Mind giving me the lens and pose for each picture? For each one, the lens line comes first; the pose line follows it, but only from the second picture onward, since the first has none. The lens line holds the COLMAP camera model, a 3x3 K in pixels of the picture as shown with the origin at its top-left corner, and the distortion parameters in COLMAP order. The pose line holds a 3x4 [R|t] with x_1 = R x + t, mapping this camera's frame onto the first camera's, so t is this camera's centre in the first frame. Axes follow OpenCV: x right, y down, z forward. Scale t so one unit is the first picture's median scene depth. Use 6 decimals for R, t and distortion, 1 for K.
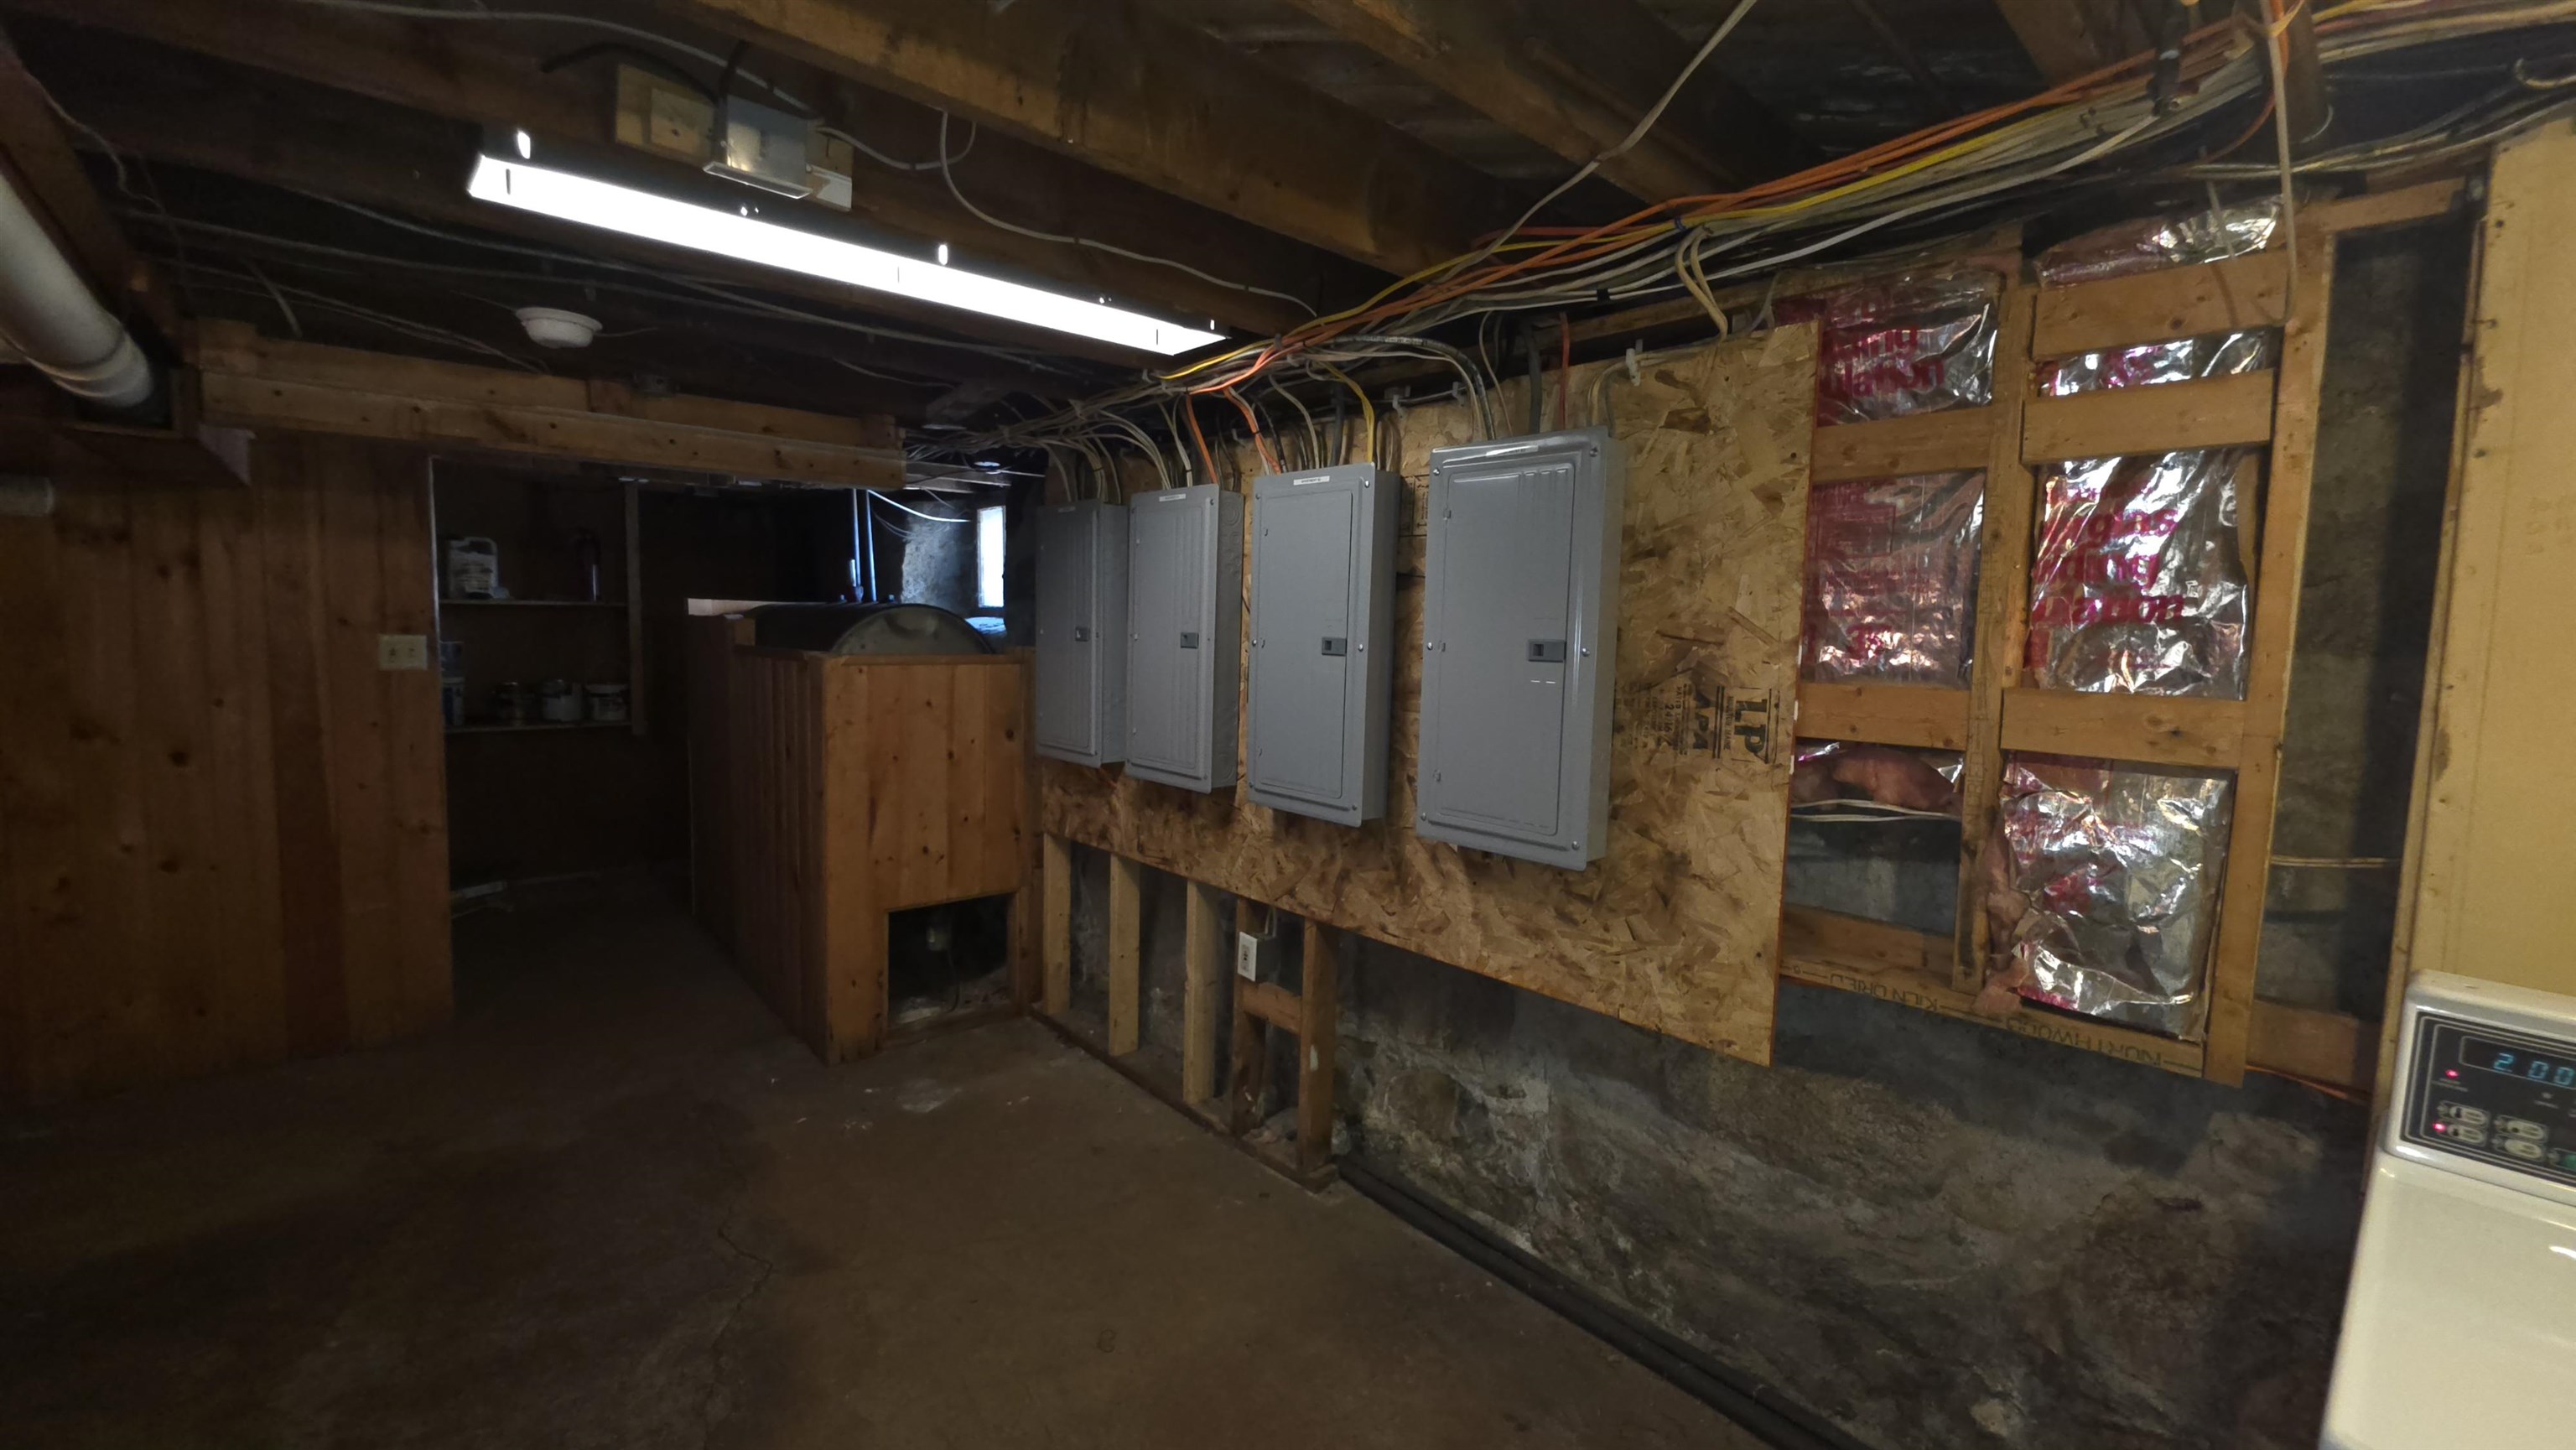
lens RADIAL K [[1021.6, 0, 1285.1], [0, 1021.6, 704.6], [0, 0, 1]] dist [0.008491, -0.006730]
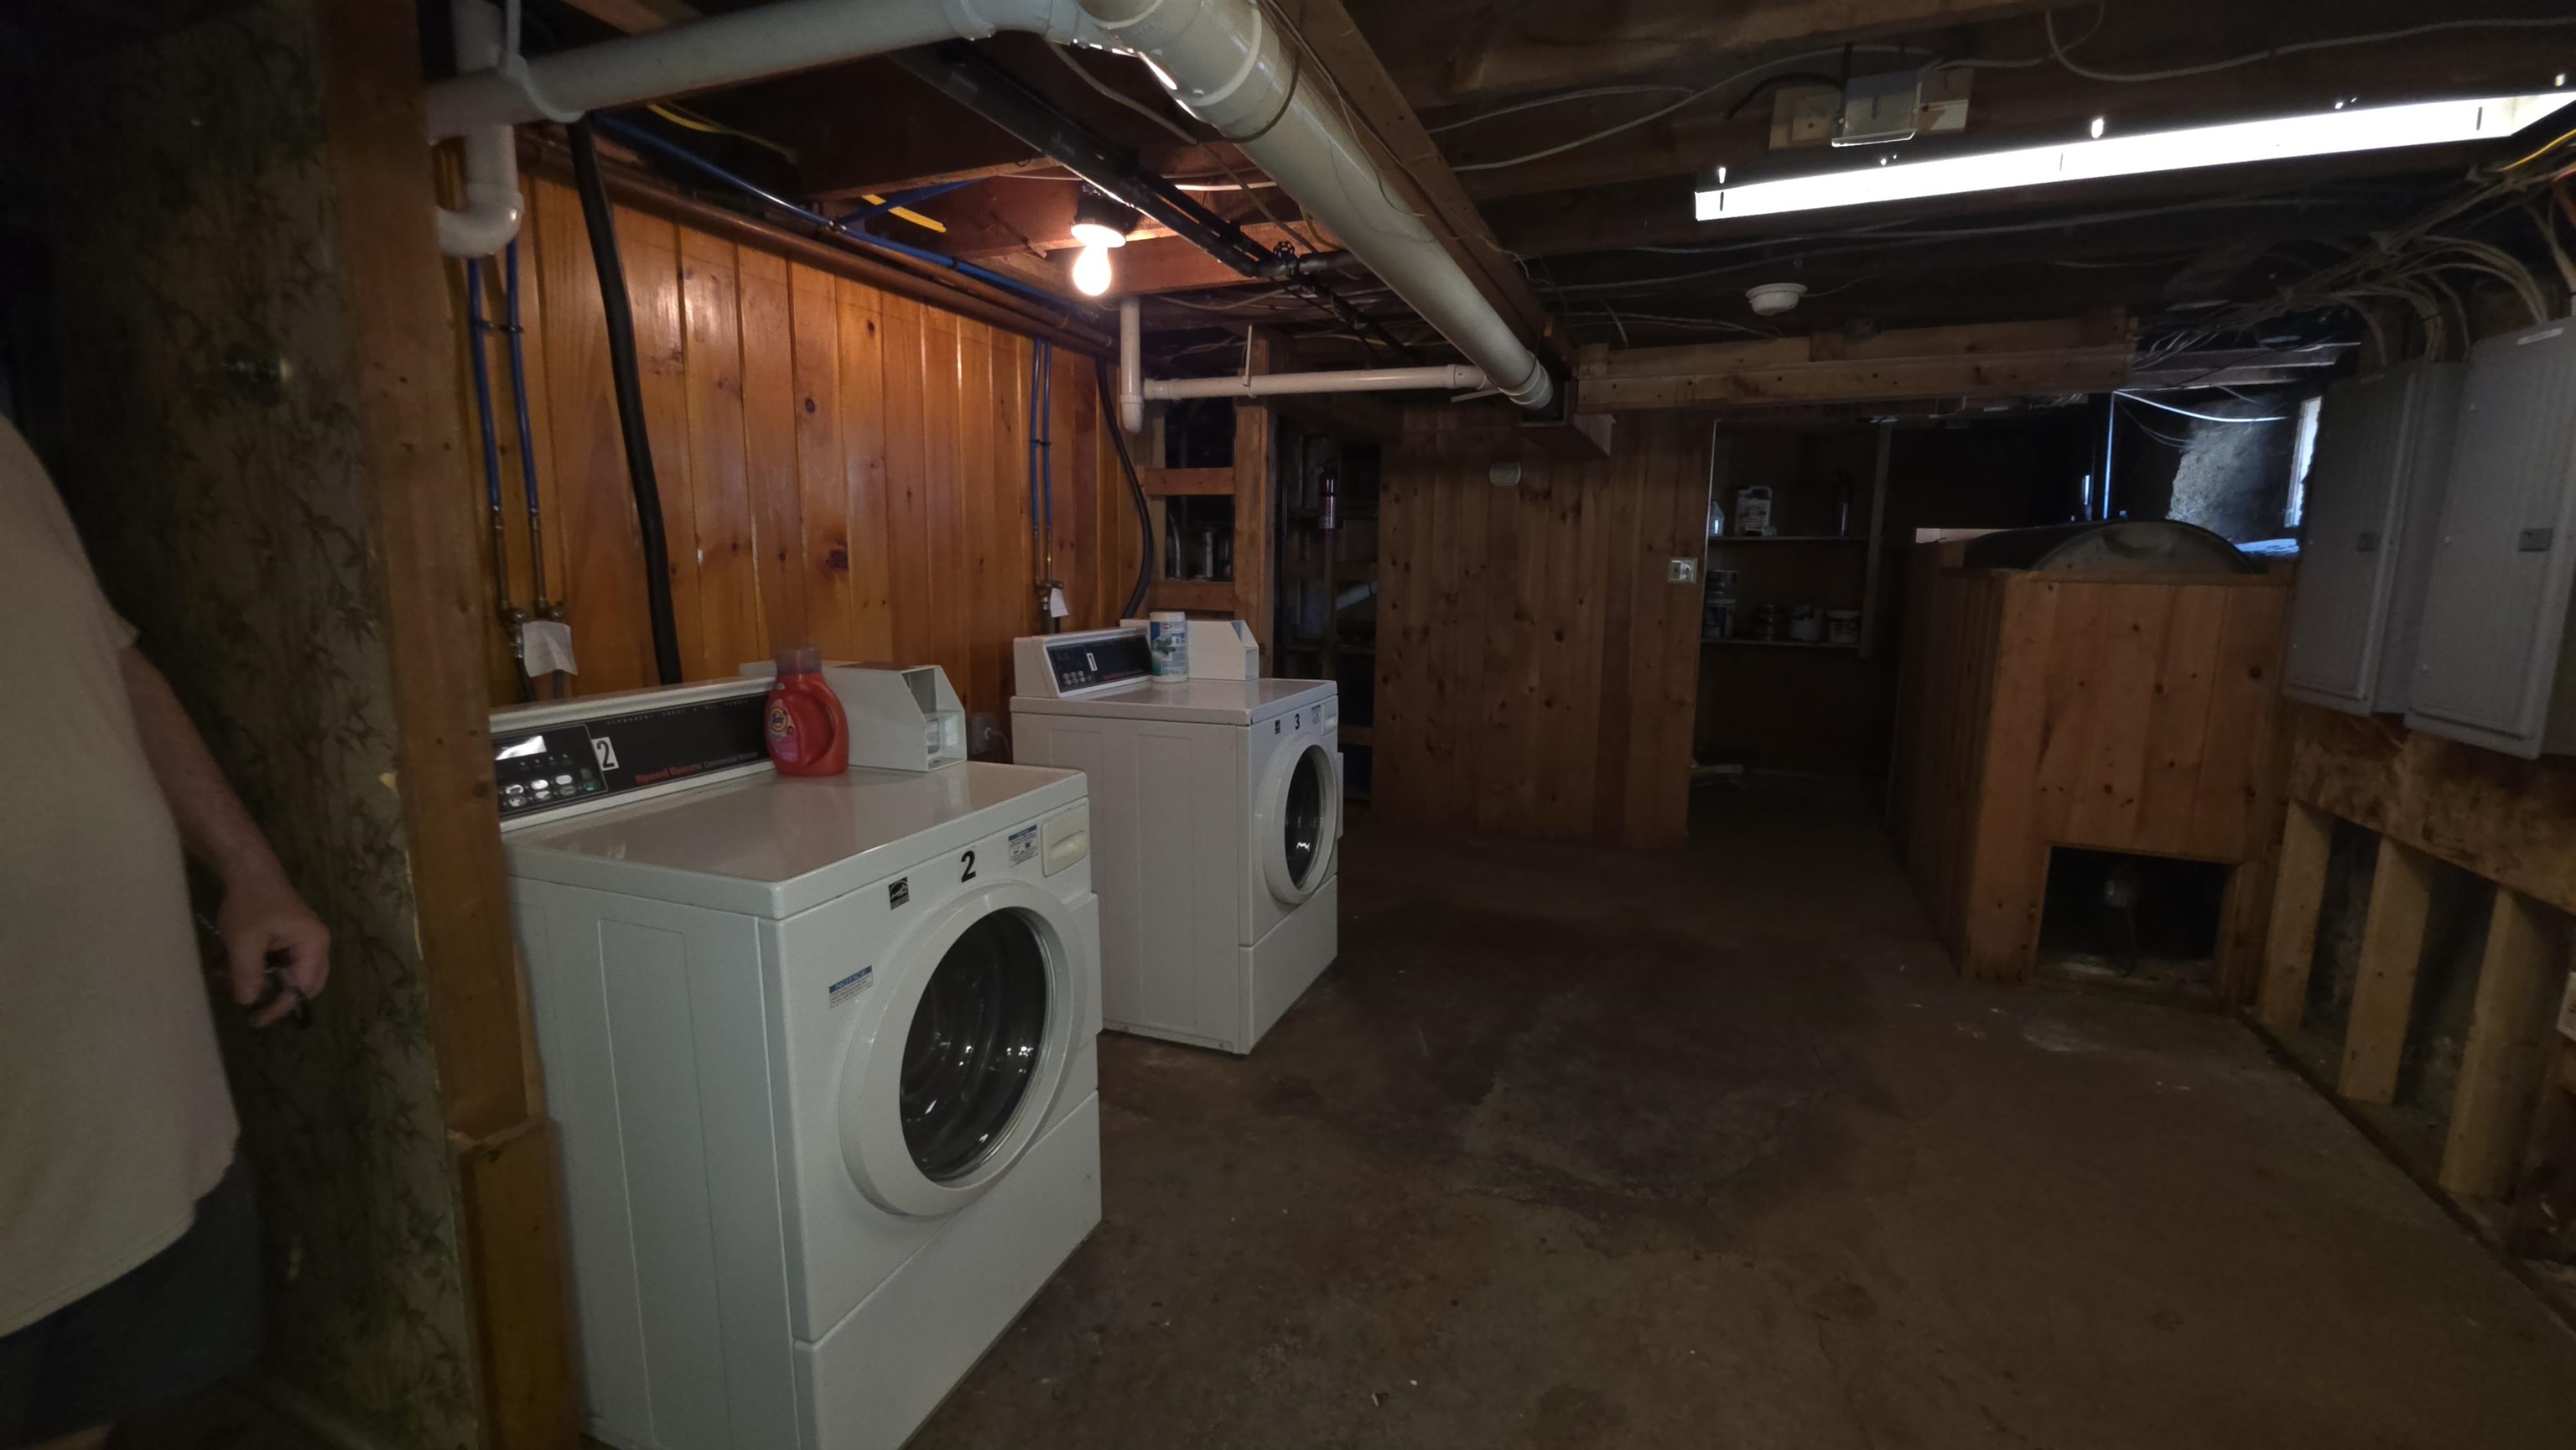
lens RADIAL K [[1021.6, 0, 1285.1], [0, 1021.6, 704.6], [0, 0, 1]] dist [0.008491, -0.006730]
pose [[0.431101, 0.114835, -0.894966, 0.148452], [-0.073668, 0.993036, 0.091933, 0.040912], [0.899291, 0.026298, 0.436559, -0.060448]]
